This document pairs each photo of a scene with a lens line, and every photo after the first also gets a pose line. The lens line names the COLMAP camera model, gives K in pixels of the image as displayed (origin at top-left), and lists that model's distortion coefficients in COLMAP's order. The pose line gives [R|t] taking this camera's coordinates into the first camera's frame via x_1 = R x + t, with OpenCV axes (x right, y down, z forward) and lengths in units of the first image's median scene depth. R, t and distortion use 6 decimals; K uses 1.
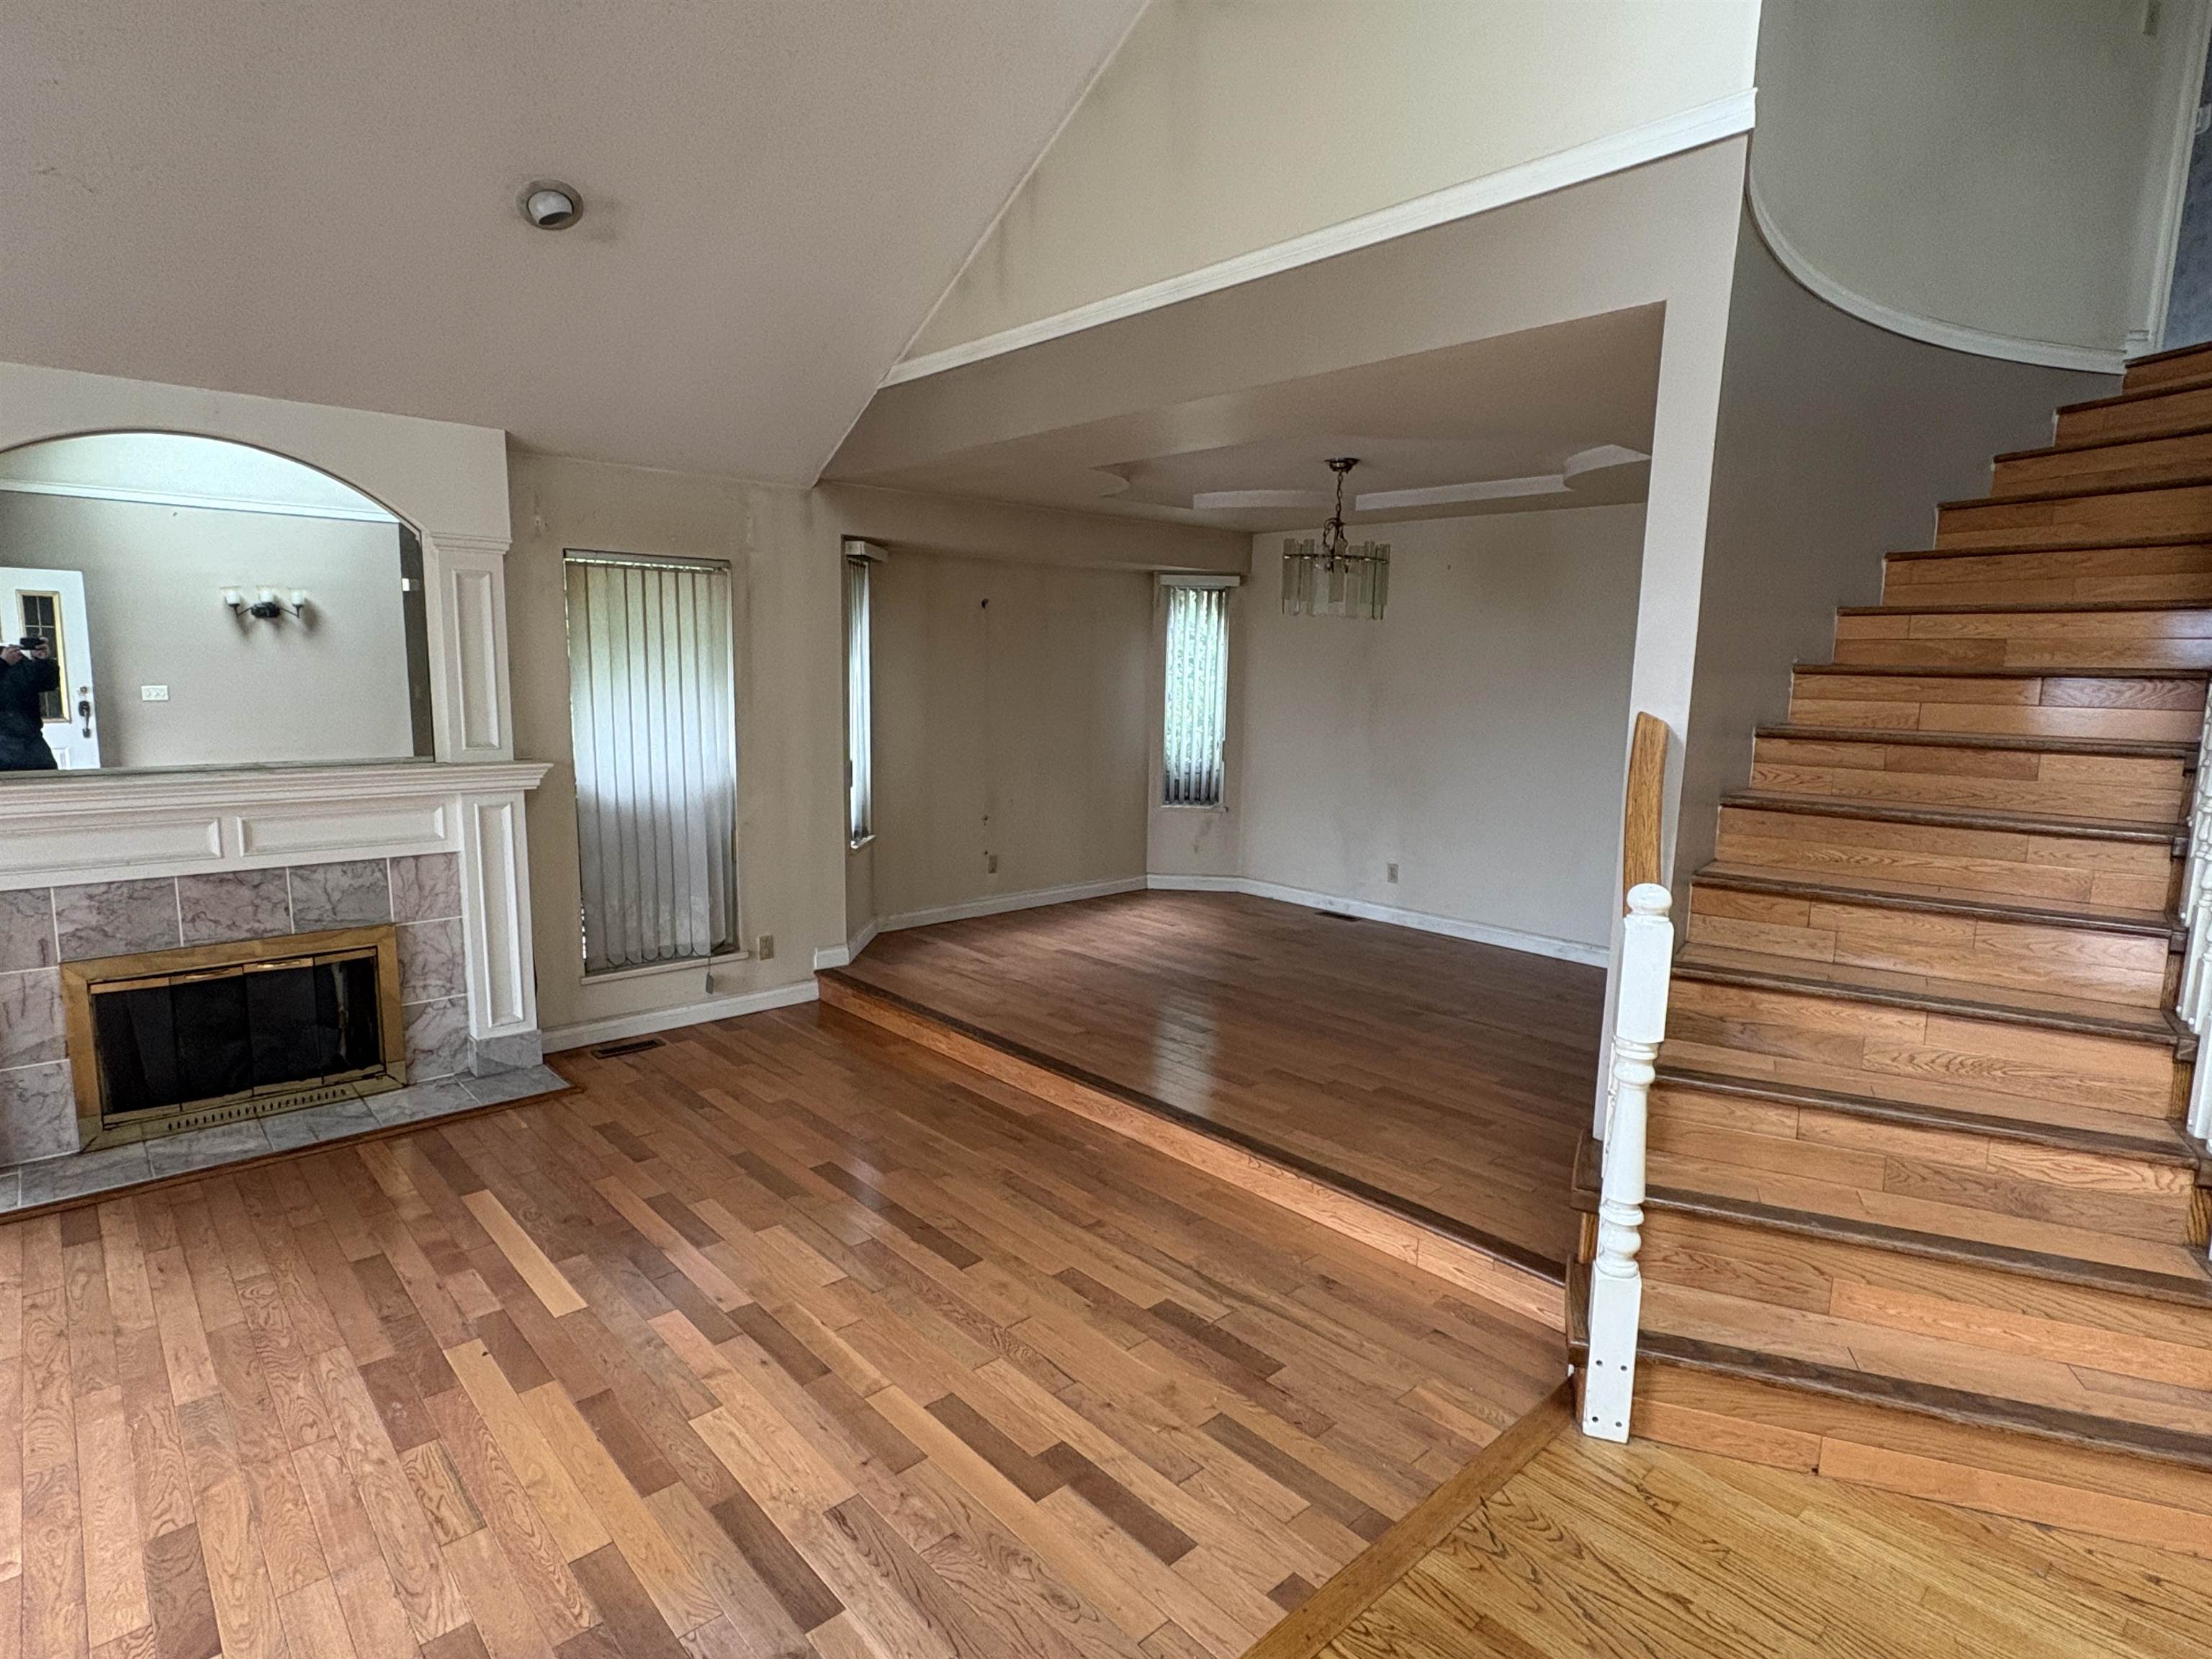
lens RADIAL K [[1166.5, 0, 1106.0], [0, 1166.5, 829.5], [0, 0, 1]] dist [-0.002200, -0.000561]
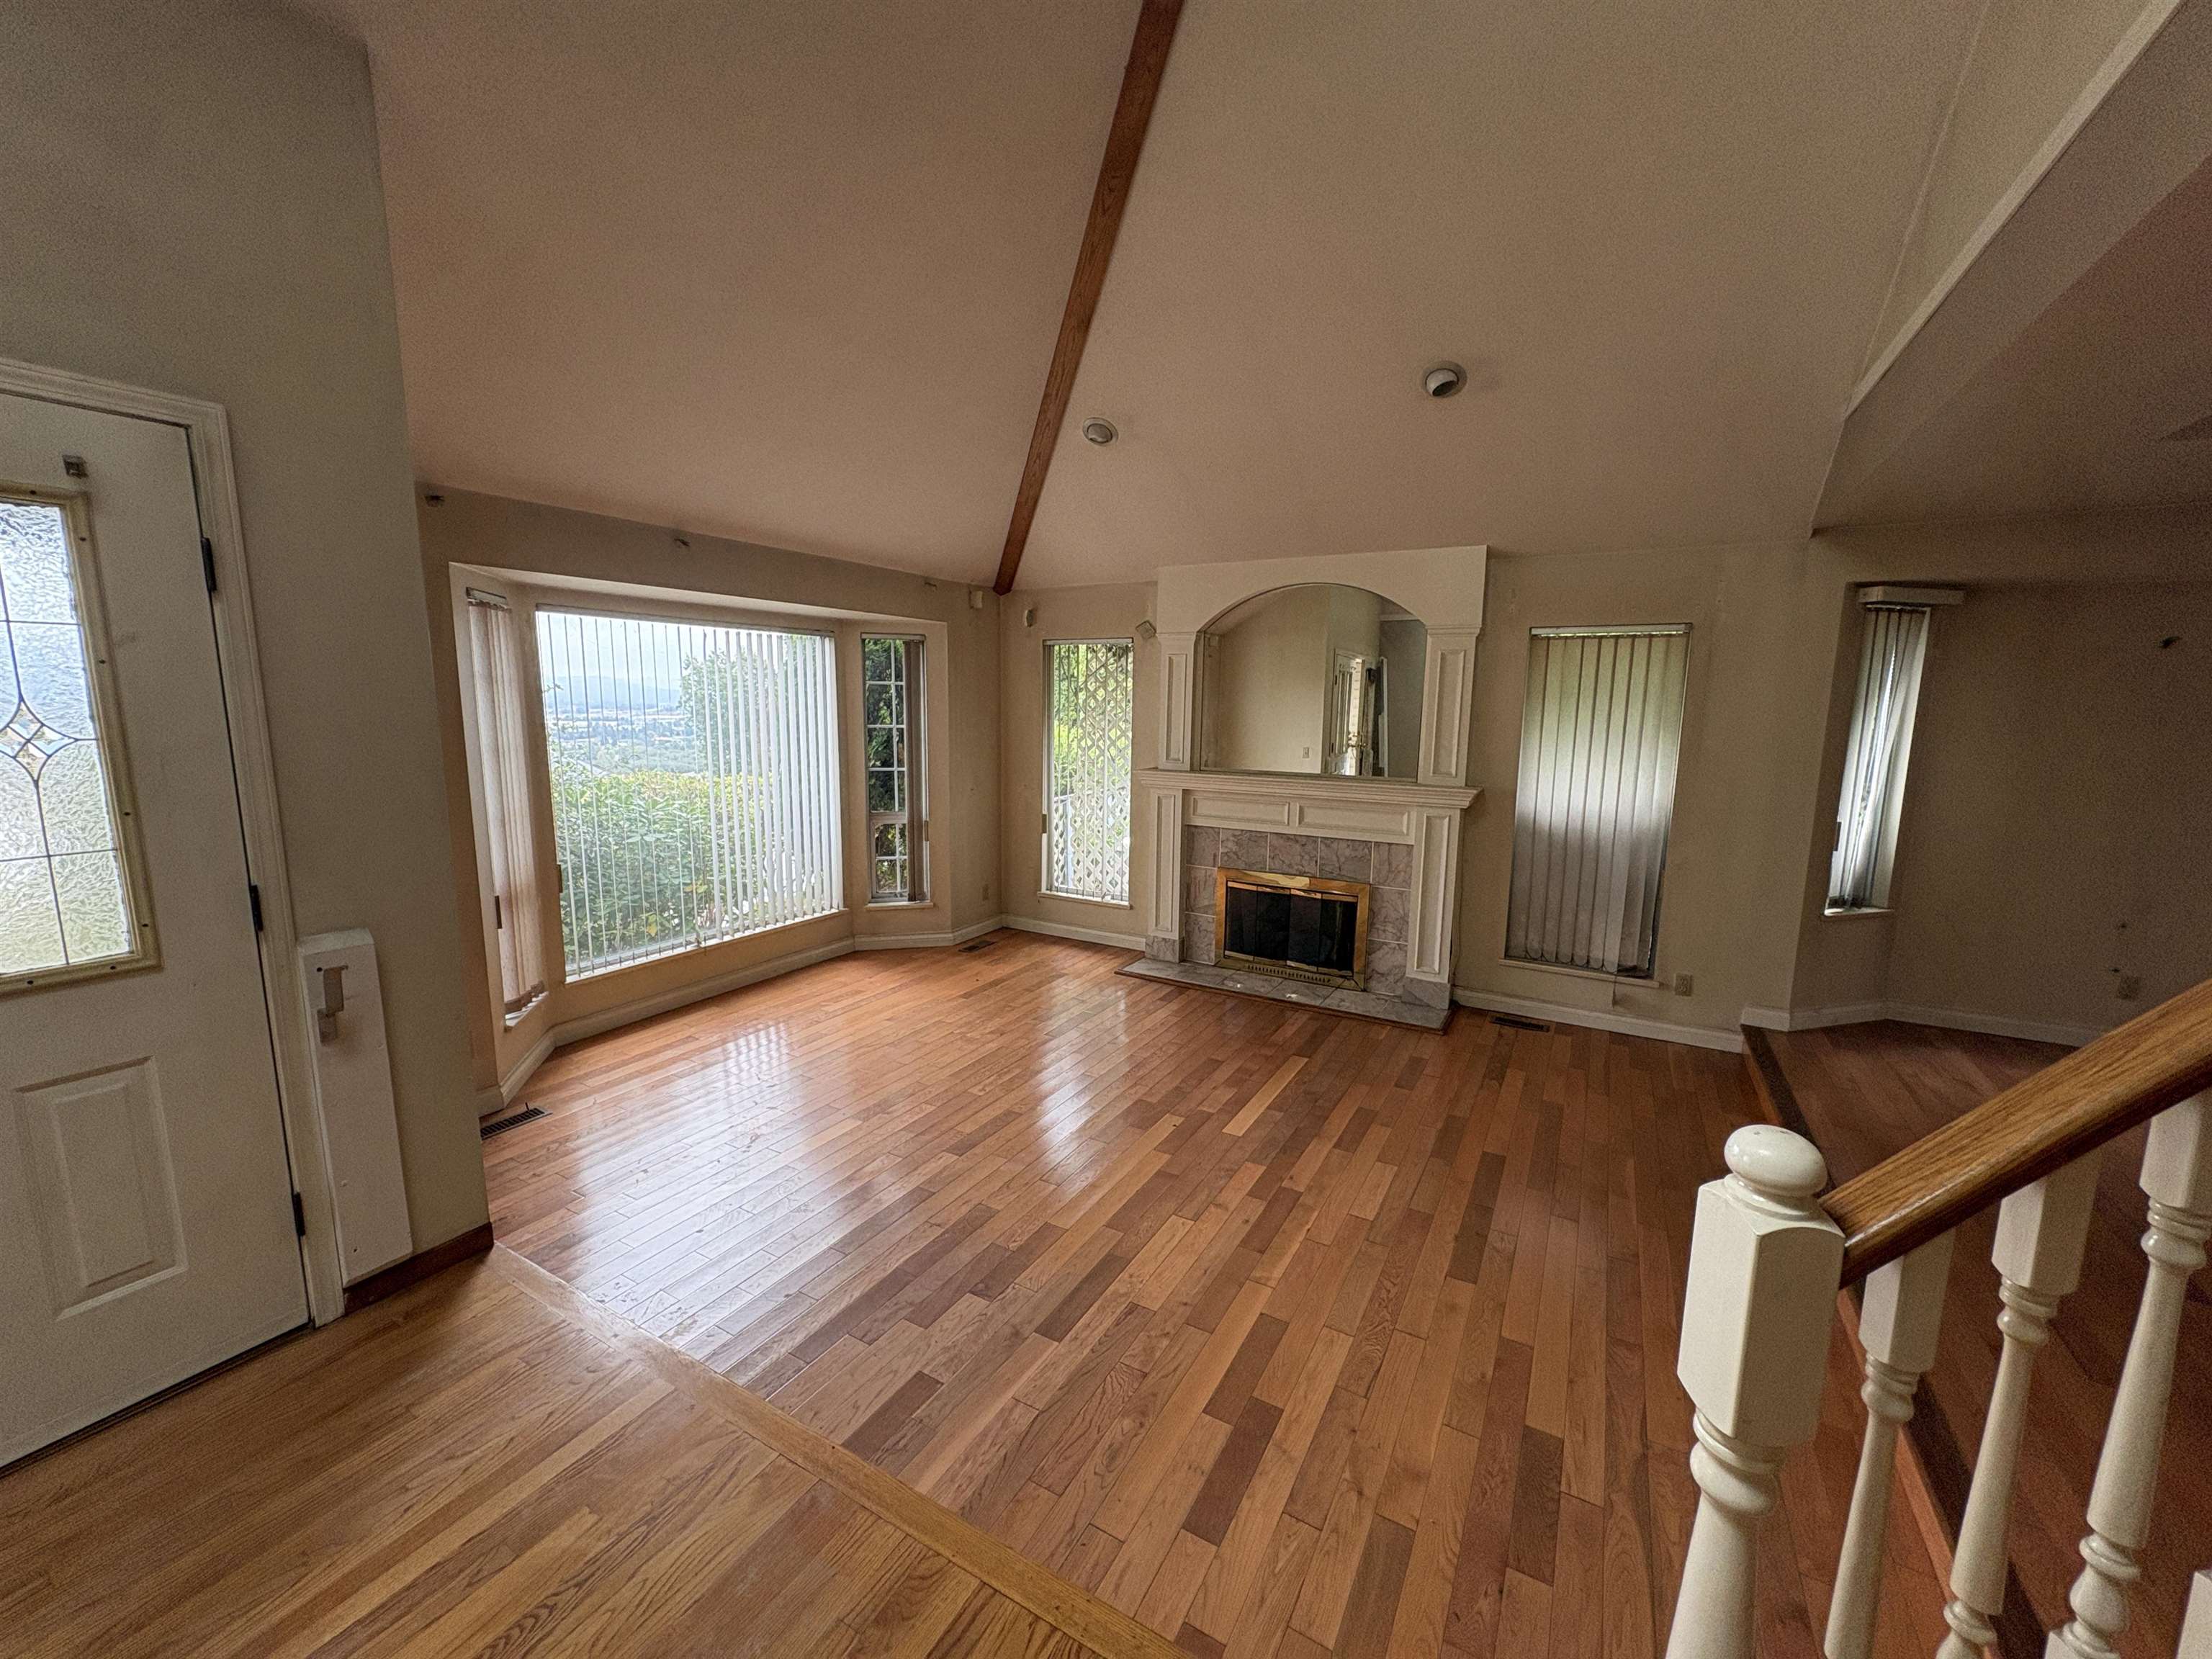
lens RADIAL K [[877.0, 0, 1106.0], [0, 877.0, 829.5], [0, 0, 1]] dist [0.001151, 0.000232]
pose [[0.303770, 0.125603, -0.944430, 0.355215], [-0.145709, 0.985735, 0.084230, -0.036142], [0.941537, 0.112025, 0.317738, 0.290966]]
